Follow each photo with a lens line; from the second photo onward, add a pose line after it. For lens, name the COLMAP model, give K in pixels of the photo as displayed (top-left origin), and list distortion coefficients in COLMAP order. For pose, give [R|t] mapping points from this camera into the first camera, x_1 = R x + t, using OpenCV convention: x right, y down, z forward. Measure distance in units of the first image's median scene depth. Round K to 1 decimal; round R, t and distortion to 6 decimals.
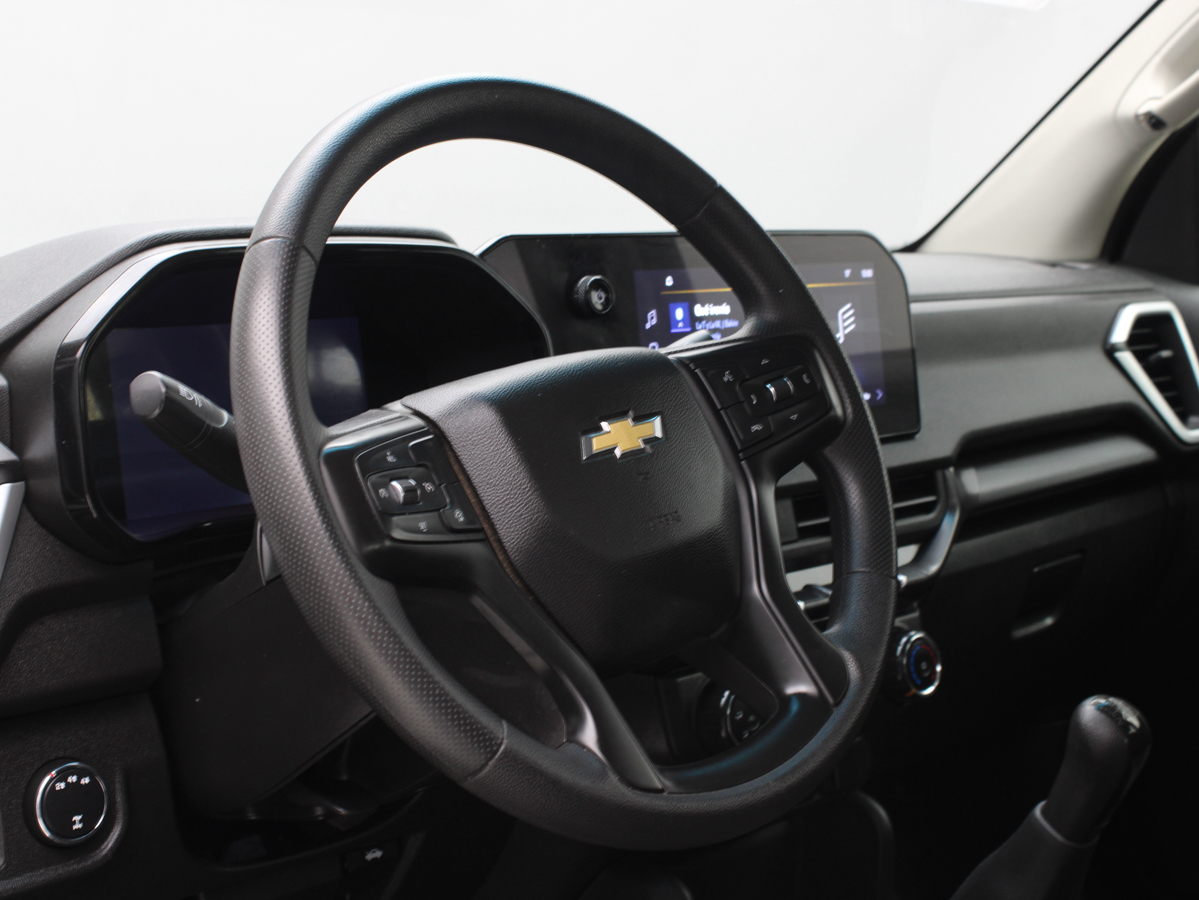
lens RADIAL K [[1782.9, 0, 599.5], [0, 1782.9, 450.0], [0, 0, 1]] dist [-0.045585, -0.013763]
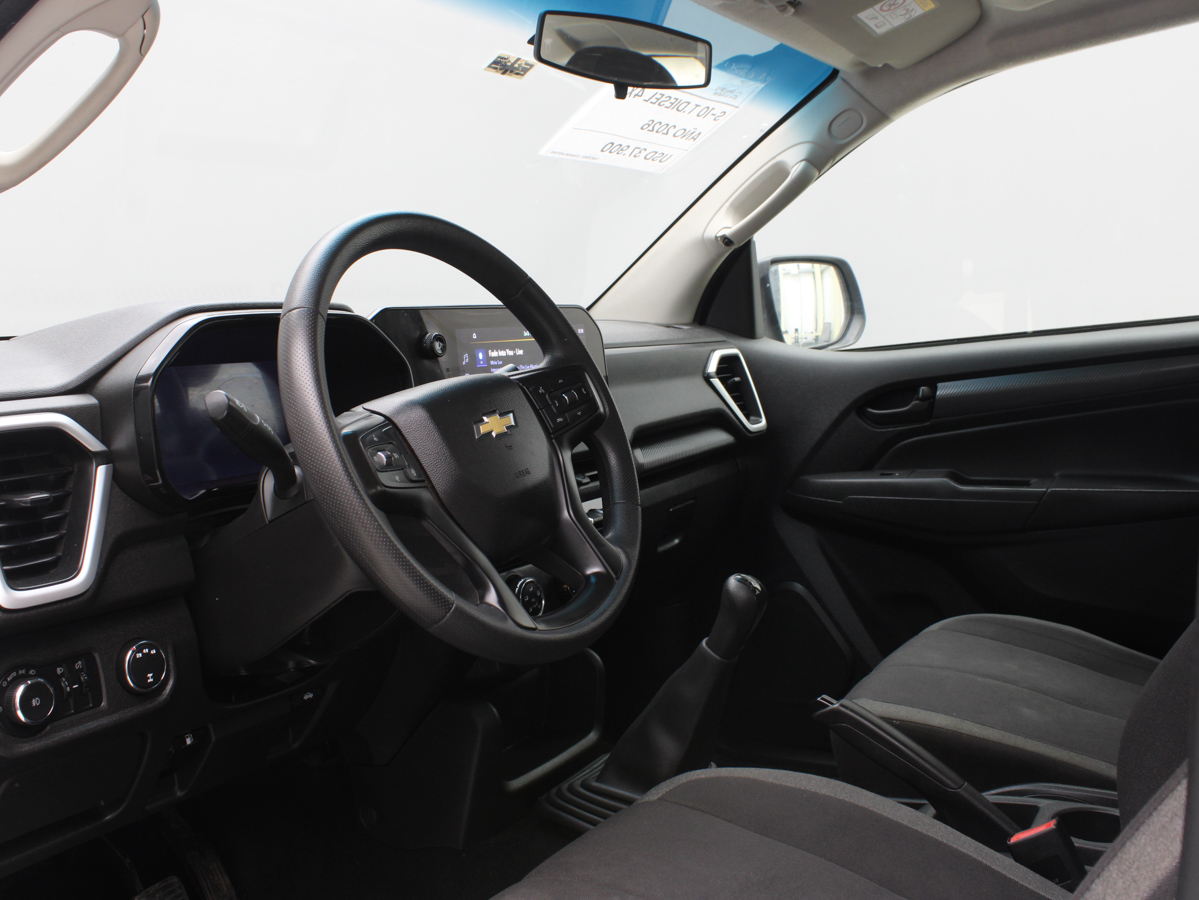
lens RADIAL K [[1195.0, 0, 599.5], [0, 1195.0, 450.0], [0, 0, 1]] dist [-0.150132, 0.163905]
pose [[0.970007, -0.026865, 0.241586, -0.131441], [0.027799, 0.999613, -0.000460, 0.015464], [-0.241480, 0.007162, 0.970379, -0.098731]]
